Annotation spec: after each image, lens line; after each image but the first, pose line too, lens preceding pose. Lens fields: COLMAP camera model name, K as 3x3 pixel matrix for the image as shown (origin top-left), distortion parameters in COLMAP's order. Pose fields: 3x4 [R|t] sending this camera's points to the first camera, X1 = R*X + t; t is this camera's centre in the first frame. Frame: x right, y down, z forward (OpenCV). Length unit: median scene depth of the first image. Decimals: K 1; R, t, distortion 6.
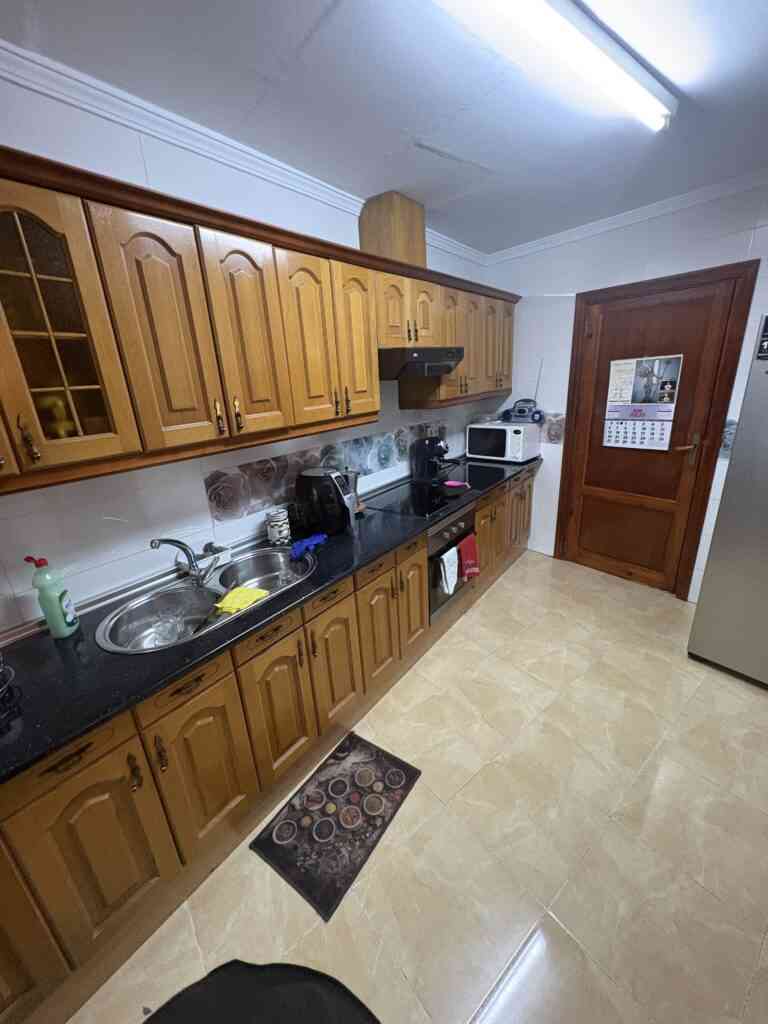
lens RADIAL K [[401.0, 0, 384.0], [0, 401.0, 512.0], [0, 0, 1]] dist [0.001576, 0.000022]
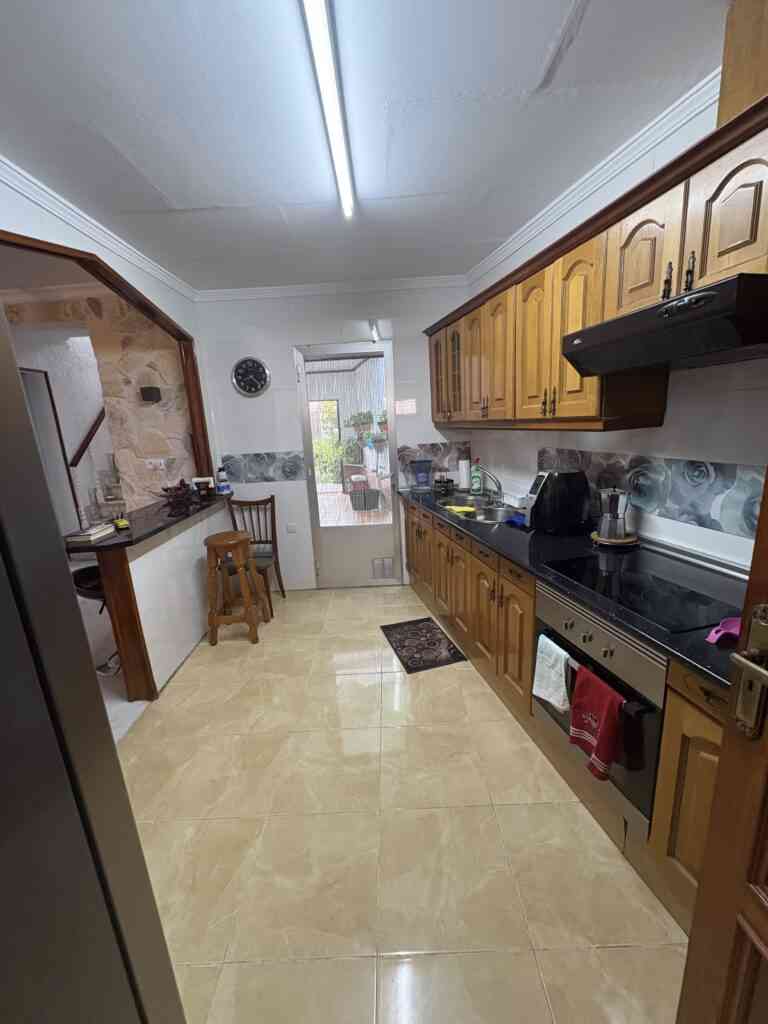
lens RADIAL K [[401.0, 0, 384.0], [0, 401.0, 512.0], [0, 0, 1]] dist [0.001576, 0.000022]
pose [[-0.616762, 0.264350, -0.741433, 0.930722], [-0.165430, 0.877354, 0.450425, -0.411385], [0.769570, 0.400461, -0.497387, 1.273181]]
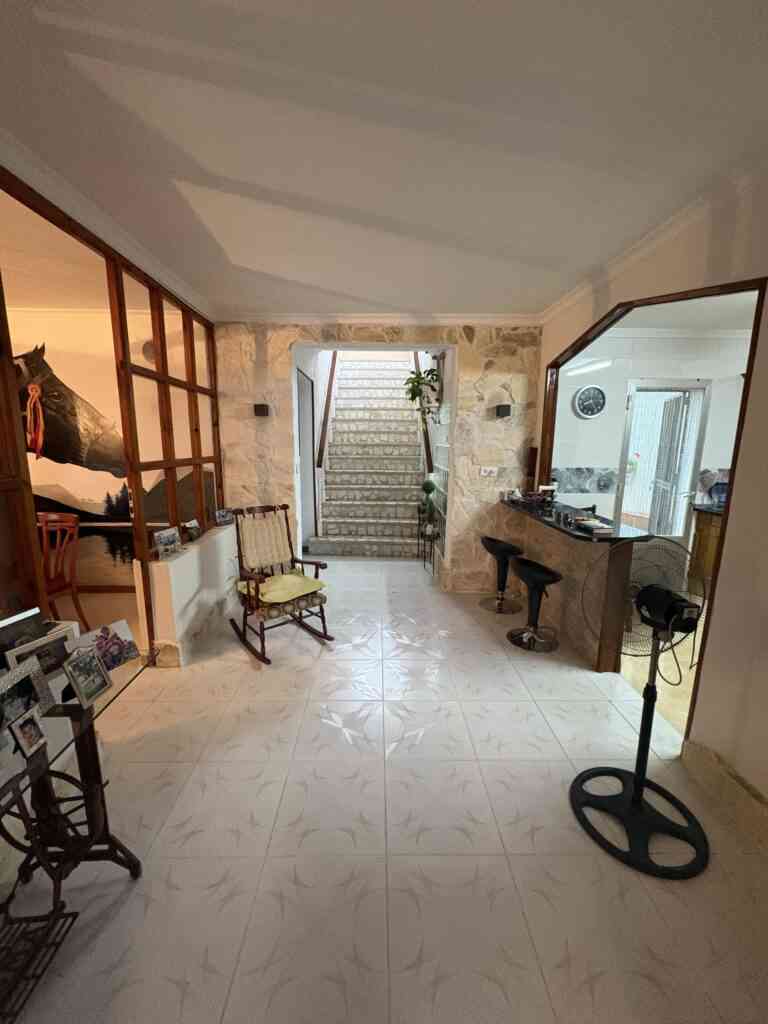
lens RADIAL K [[401.0, 0, 384.0], [0, 401.0, 512.0], [0, 0, 1]] dist [0.001576, 0.000022]
pose [[-0.607644, 0.189406, -0.771294, 1.581264], [-0.233120, 0.885834, 0.401190, -0.255114], [0.759226, 0.423585, -0.494117, 0.674986]]
